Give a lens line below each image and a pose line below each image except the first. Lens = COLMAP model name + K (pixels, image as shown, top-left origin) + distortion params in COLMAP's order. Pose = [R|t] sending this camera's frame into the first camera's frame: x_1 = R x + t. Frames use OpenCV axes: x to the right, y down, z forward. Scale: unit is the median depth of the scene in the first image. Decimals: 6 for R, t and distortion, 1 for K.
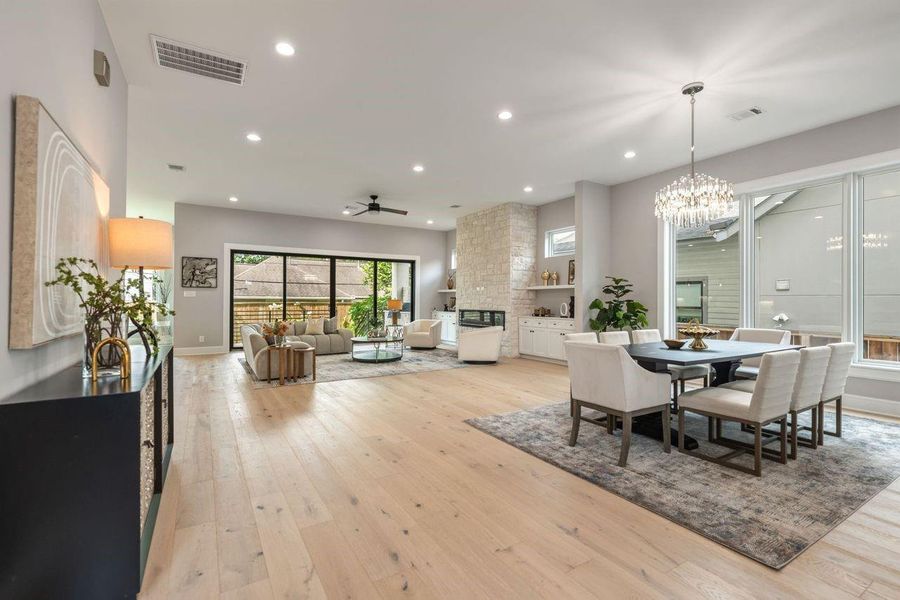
lens RADIAL K [[410.6, 0, 450.0], [0, 410.6, 300.0], [0, 0, 1]] dist [0.001976, 0.000244]
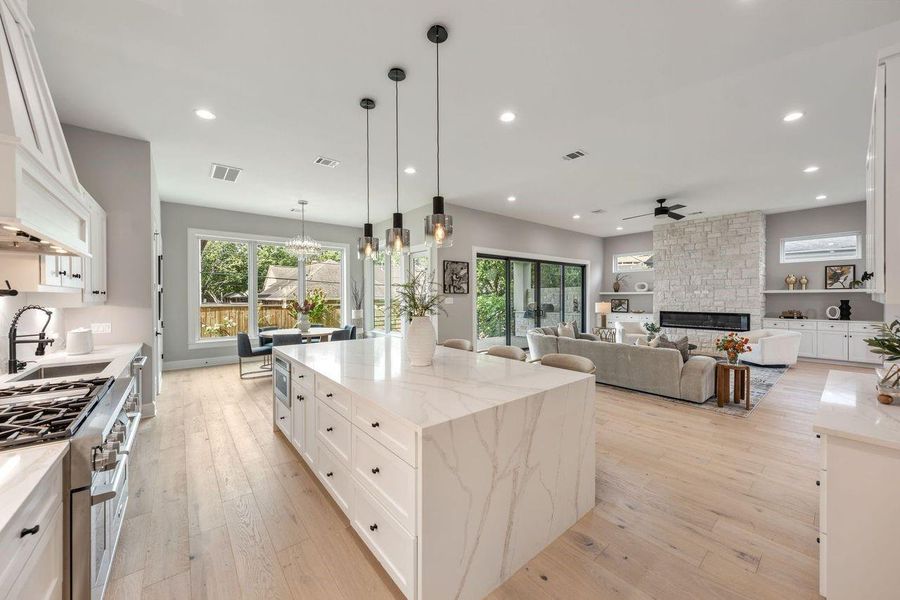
lens RADIAL K [[333.7, 0, 450.5], [0, 333.7, 296.1], [0, 0, 1]] dist [0.000863, 0.000156]
pose [[0.989711, -0.008526, 0.142830, -0.736535], [0.008412, 0.999964, 0.001404, -0.025934], [-0.142836, -0.000188, 0.989746, 0.259272]]
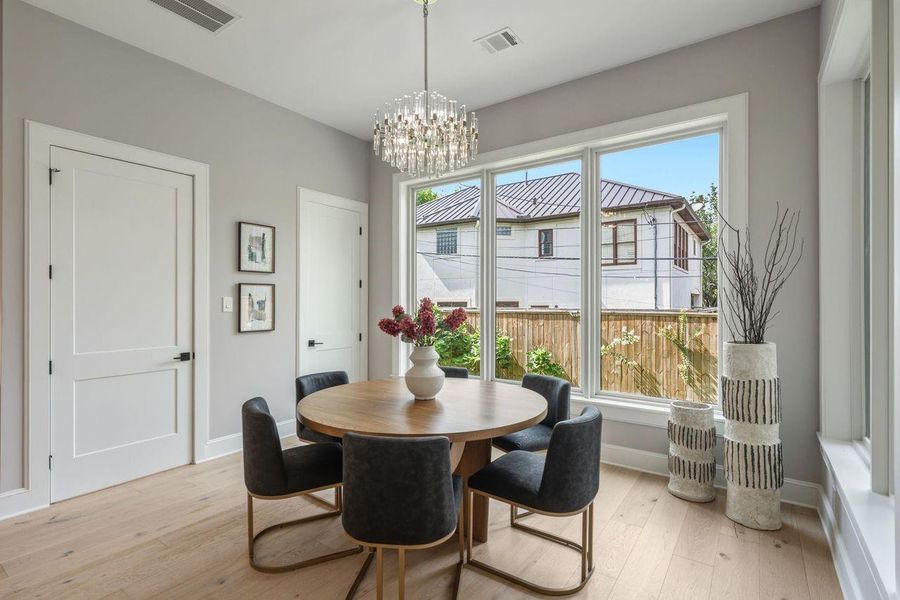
lens RADIAL K [[426.3, 0, 445.8], [0, 426.3, 300.2], [0, 0, 1]] dist [0.001527, 0.000285]
pose [[0.399525, -0.006567, -0.916699, -0.675975], [0.003435, 0.999978, -0.005666, -0.018021], [0.916716, -0.000885, 0.399539, 0.925897]]
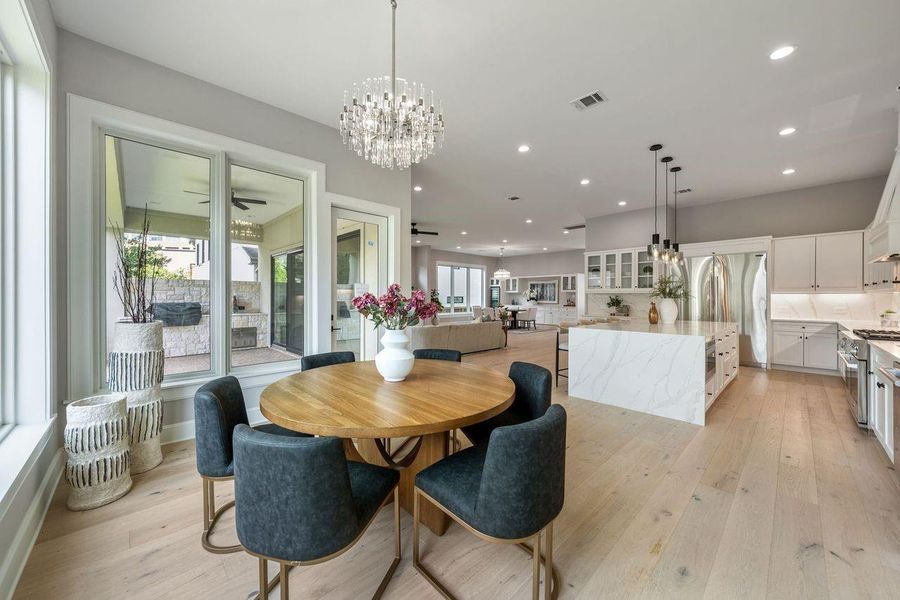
lens RADIAL K [[333.7, 0, 450.5], [0, 333.7, 296.1], [0, 0, 1]] dist [0.000863, 0.000156]
pose [[-0.228086, -0.001440, 0.973640, -1.189542], [-0.003165, 0.999995, 0.000737, -0.011872], [-0.973636, -0.002913, -0.228089, 1.045100]]
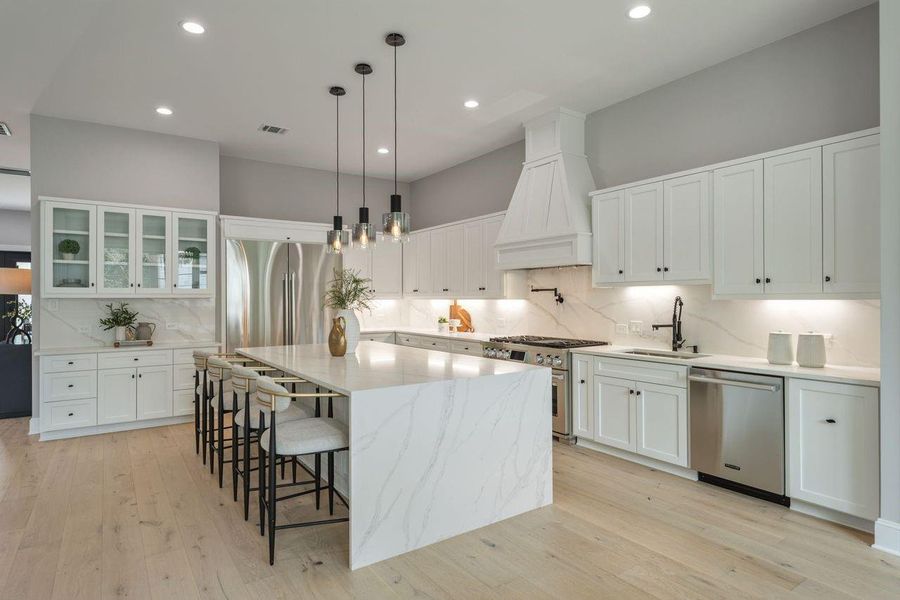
lens RADIAL K [[492.4, 0, 450.0], [0, 492.4, 300.0], [0, 0, 1]] dist [0.002722, 0.000771]
pose [[-0.998689, -0.001336, -0.051169, -0.808403], [-0.001346, 0.999999, 0.000150, -0.018093], [0.051169, 0.000219, -0.998690, 1.045196]]
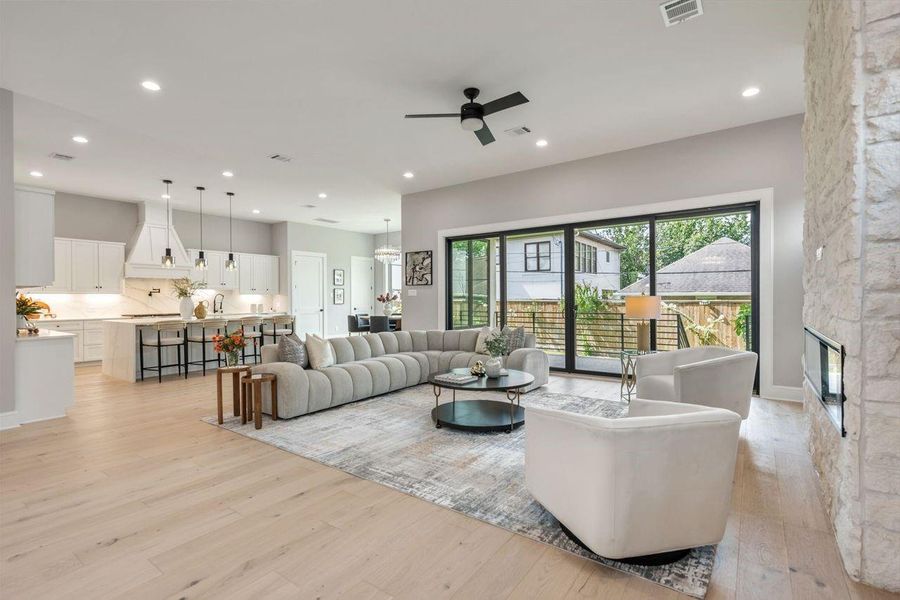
lens RADIAL K [[426.3, 0, 445.8], [0, 426.3, 300.2], [0, 0, 1]] dist [0.001527, 0.000285]
pose [[0.385248, -0.003022, -0.922808, 0.258481], [0.009962, 0.999950, 0.000885, 0.001182], [0.922759, -0.009534, 0.385259, 0.707757]]
